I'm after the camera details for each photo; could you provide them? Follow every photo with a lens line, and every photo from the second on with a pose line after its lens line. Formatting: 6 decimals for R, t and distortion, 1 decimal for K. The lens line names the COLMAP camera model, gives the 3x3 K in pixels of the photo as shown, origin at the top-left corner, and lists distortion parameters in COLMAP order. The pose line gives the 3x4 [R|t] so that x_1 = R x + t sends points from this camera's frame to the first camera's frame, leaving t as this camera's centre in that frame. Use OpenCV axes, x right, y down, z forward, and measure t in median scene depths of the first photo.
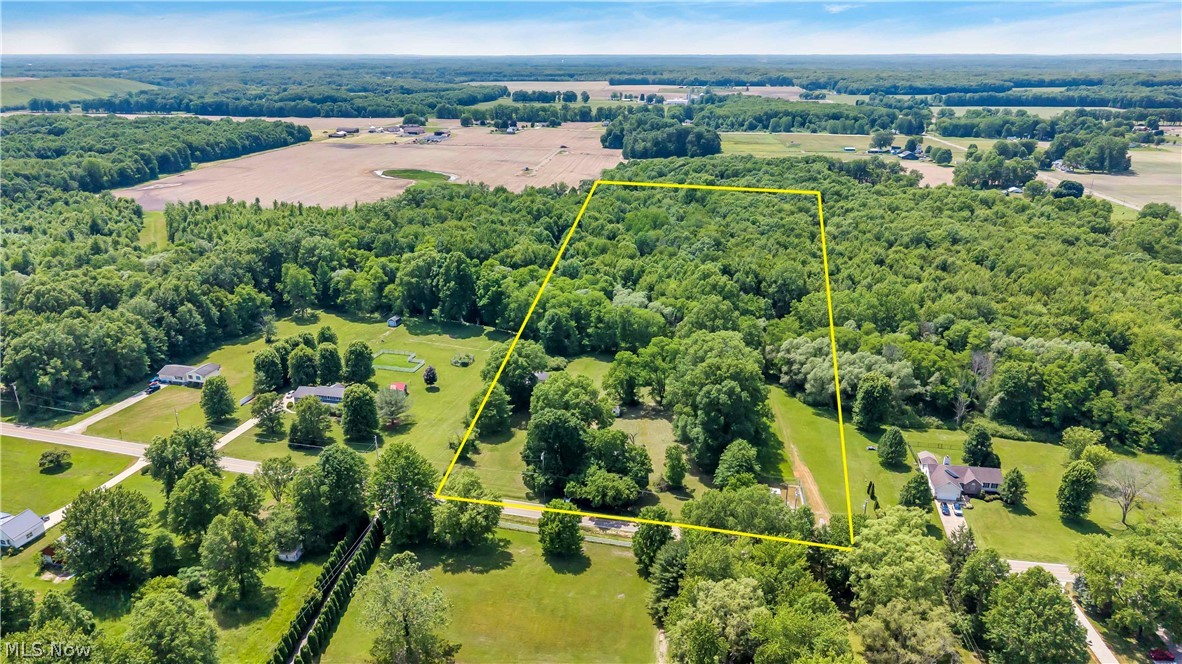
lens RADIAL K [[770.0, 0, 588.5], [0, 770.0, 332.2], [0, 0, 1]] dist [-0.002633, -0.001985]
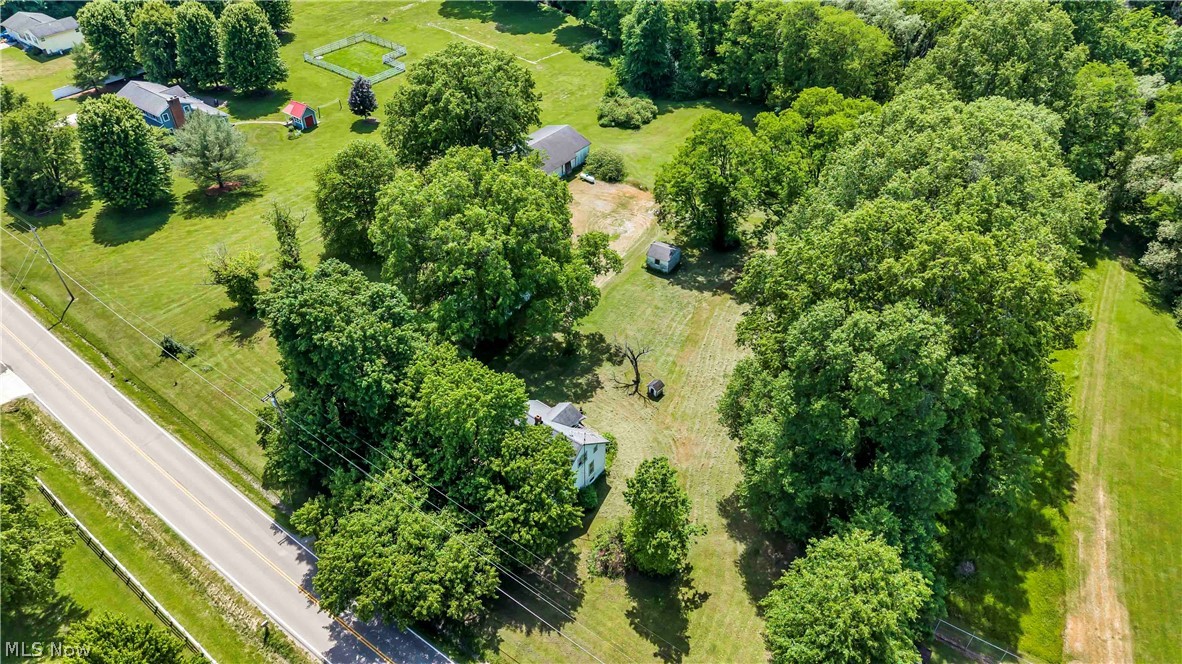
lens RADIAL K [[770.0, 0, 595.8], [0, 770.0, 337.1], [0, 0, 1]] dist [-0.002633, -0.001985]
pose [[0.919749, 0.247134, -0.304936, 0.129662], [-0.119625, 0.916428, 0.381901, -0.012233], [0.373833, -0.314776, 0.872448, 0.568477]]
